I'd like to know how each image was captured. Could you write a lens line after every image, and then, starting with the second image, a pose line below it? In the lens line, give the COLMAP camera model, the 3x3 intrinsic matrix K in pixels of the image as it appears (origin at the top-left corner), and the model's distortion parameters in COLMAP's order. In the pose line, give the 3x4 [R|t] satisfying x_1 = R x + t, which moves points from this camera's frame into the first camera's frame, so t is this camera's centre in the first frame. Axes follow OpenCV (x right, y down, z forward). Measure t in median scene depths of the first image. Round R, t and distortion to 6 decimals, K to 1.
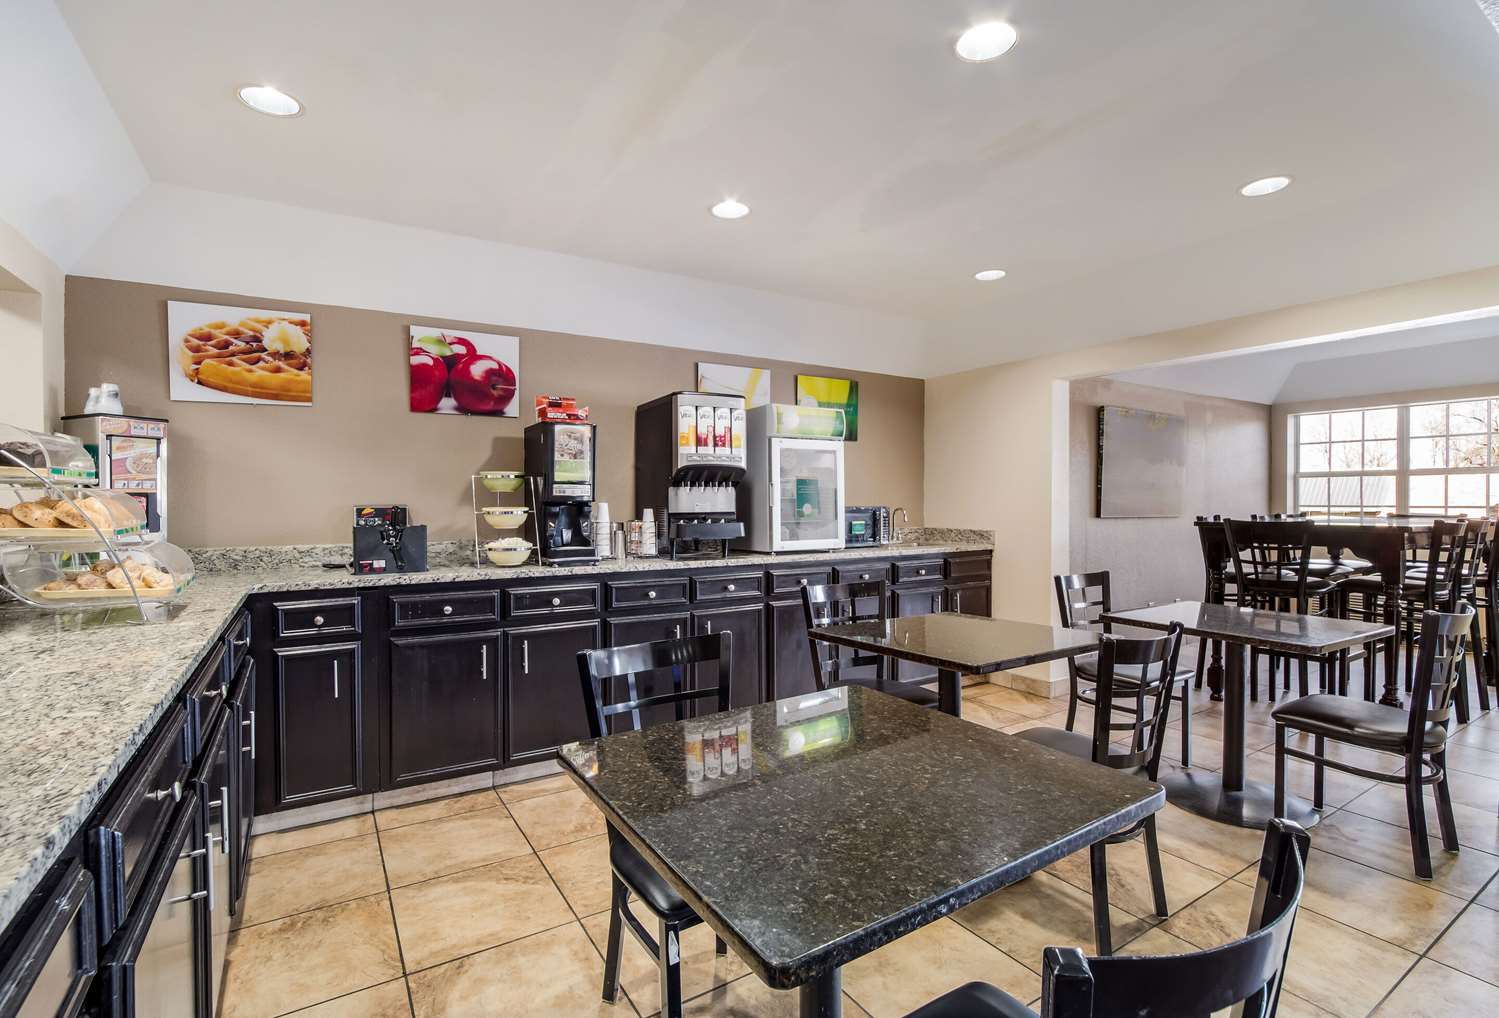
lens RADIAL K [[707.0, 0, 749.5], [0, 707.0, 509.0], [0, 0, 1]] dist [-0.000631, -0.000163]
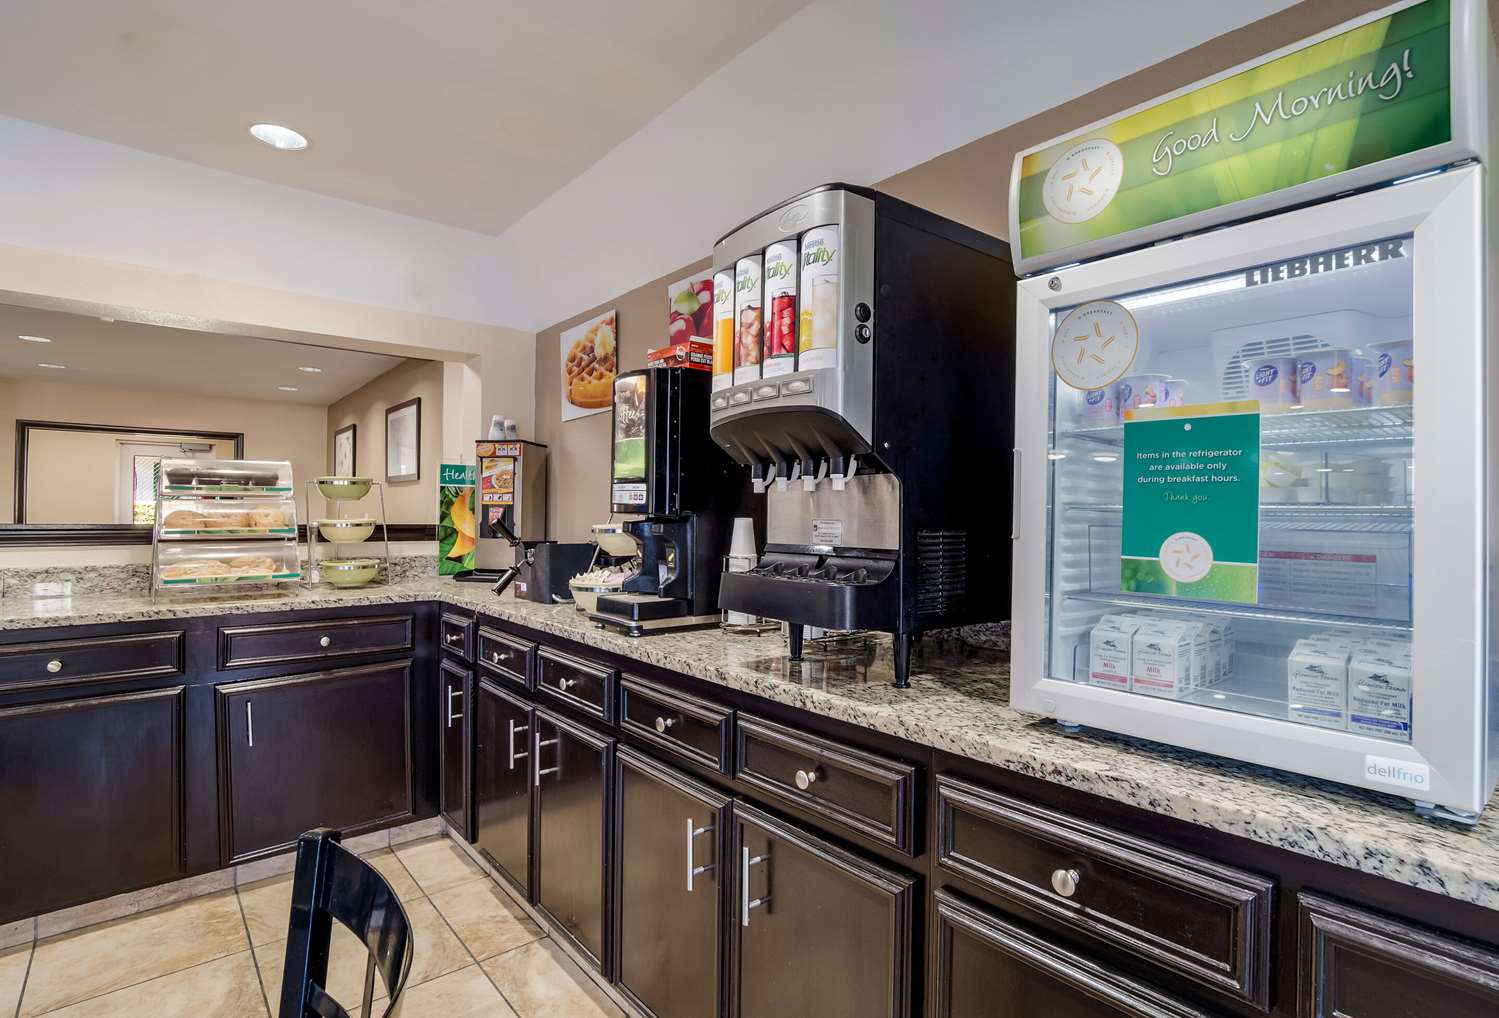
lens RADIAL K [[745.4, 0, 749.5], [0, 745.4, 509.0], [0, 0, 1]] dist [0.000394, 0.000381]
pose [[0.142340, -0.005028, -0.989805, 0.358907], [-0.024299, 0.999668, -0.008573, -0.012532], [0.989520, 0.025272, 0.142170, 1.044218]]
